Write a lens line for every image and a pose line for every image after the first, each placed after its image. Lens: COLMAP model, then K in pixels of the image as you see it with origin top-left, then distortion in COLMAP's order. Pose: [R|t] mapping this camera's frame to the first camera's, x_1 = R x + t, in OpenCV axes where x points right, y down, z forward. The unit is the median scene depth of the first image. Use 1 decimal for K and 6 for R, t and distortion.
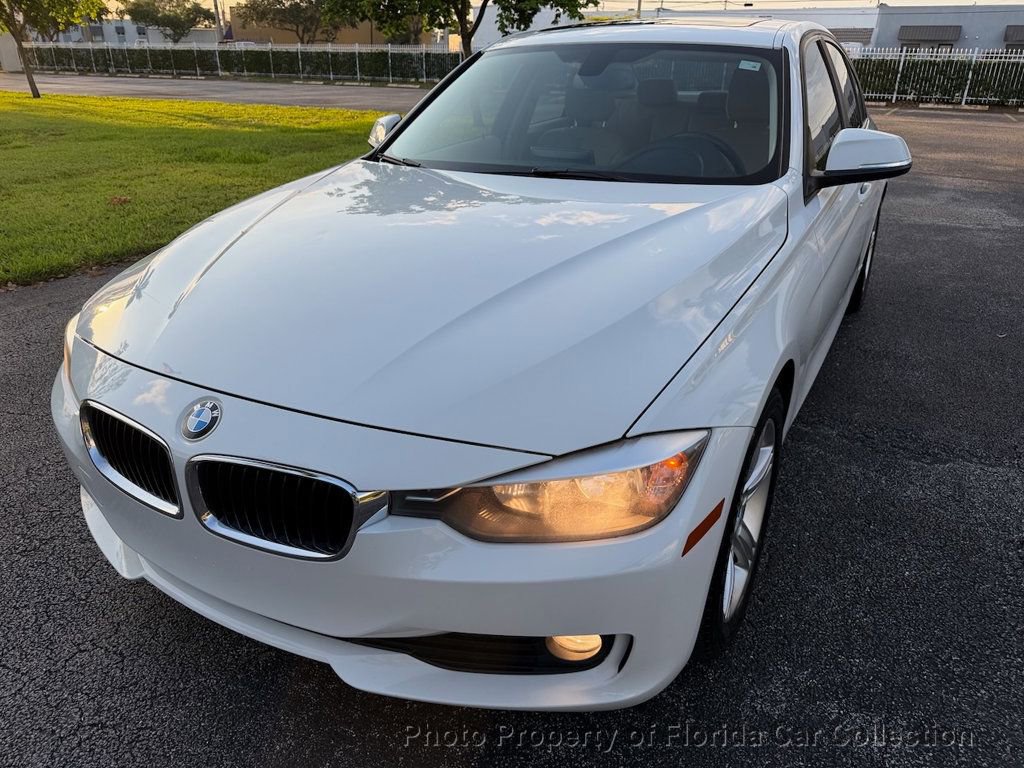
lens RADIAL K [[725.2, 0, 513.6], [0, 725.2, 387.4], [0, 0, 1]] dist [0.023407, -0.029111]
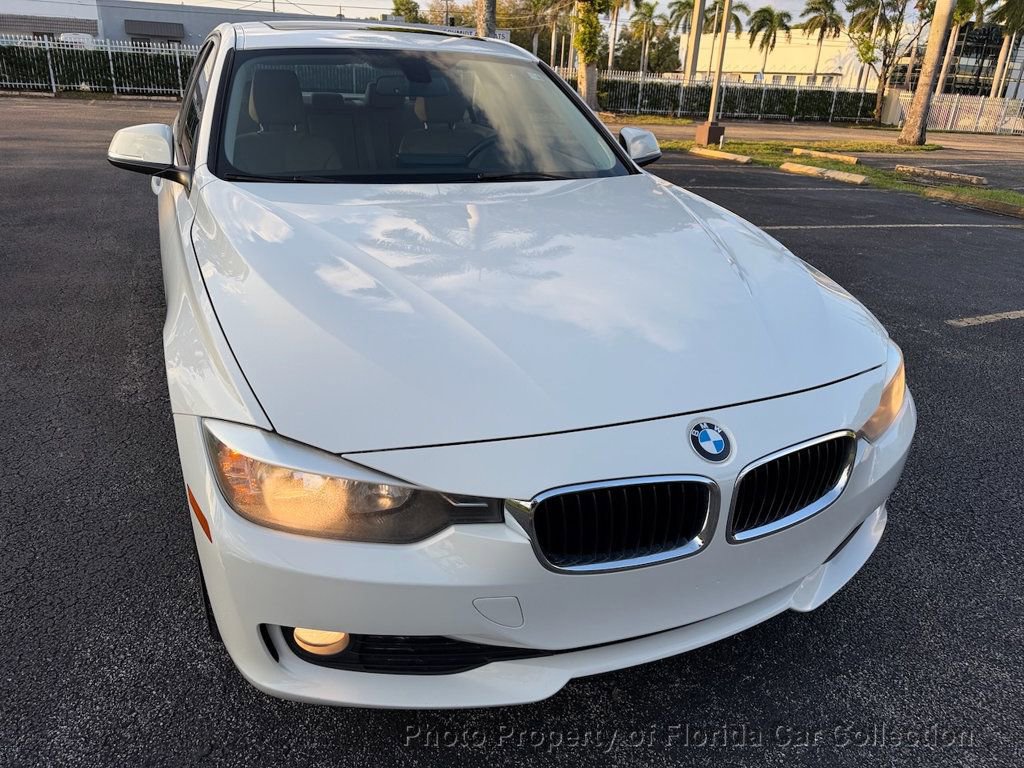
lens RADIAL K [[725.2, 0, 509.5], [0, 725.2, 385.2], [0, 0, 1]] dist [0.023407, -0.029111]
pose [[0.610209, -0.285063, 0.739179, -0.430610], [0.281051, 0.950230, 0.134440, -0.078338], [-0.740713, 0.125710, 0.659955, 0.179368]]
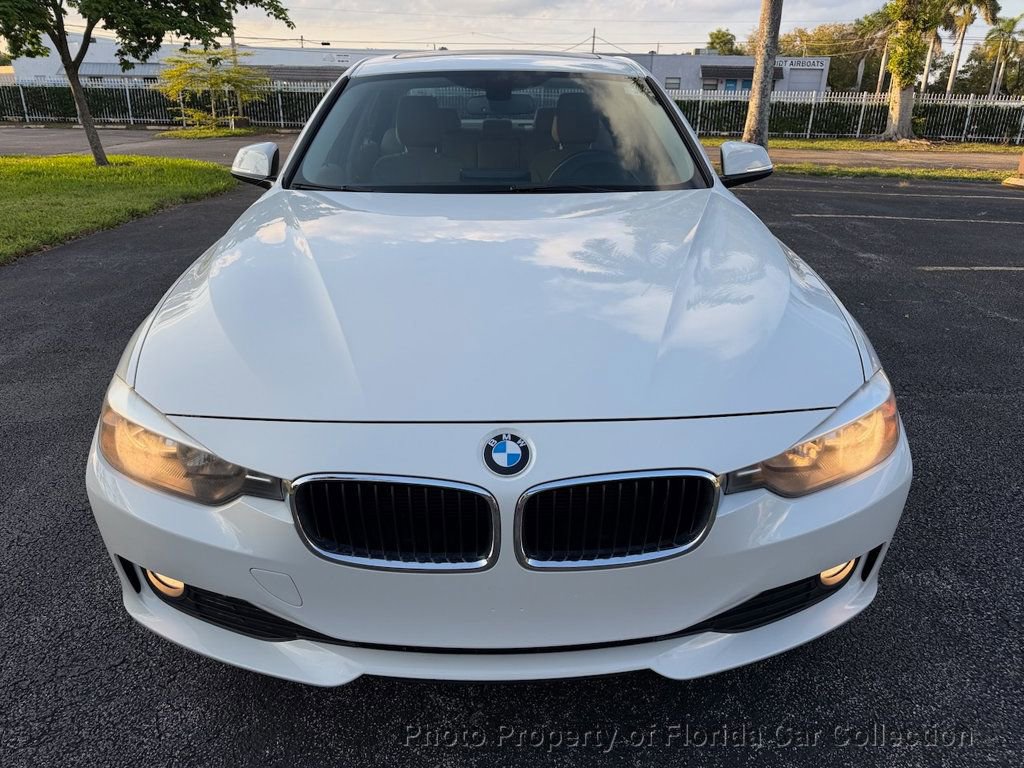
lens RADIAL K [[725.2, 0, 517.2], [0, 725.2, 395.2], [0, 0, 1]] dist [0.023407, -0.029111]
pose [[0.862667, -0.181602, 0.472045, -0.277670], [0.197198, 0.980221, 0.016723, -0.013688], [-0.465746, 0.078660, 0.881416, 0.058510]]
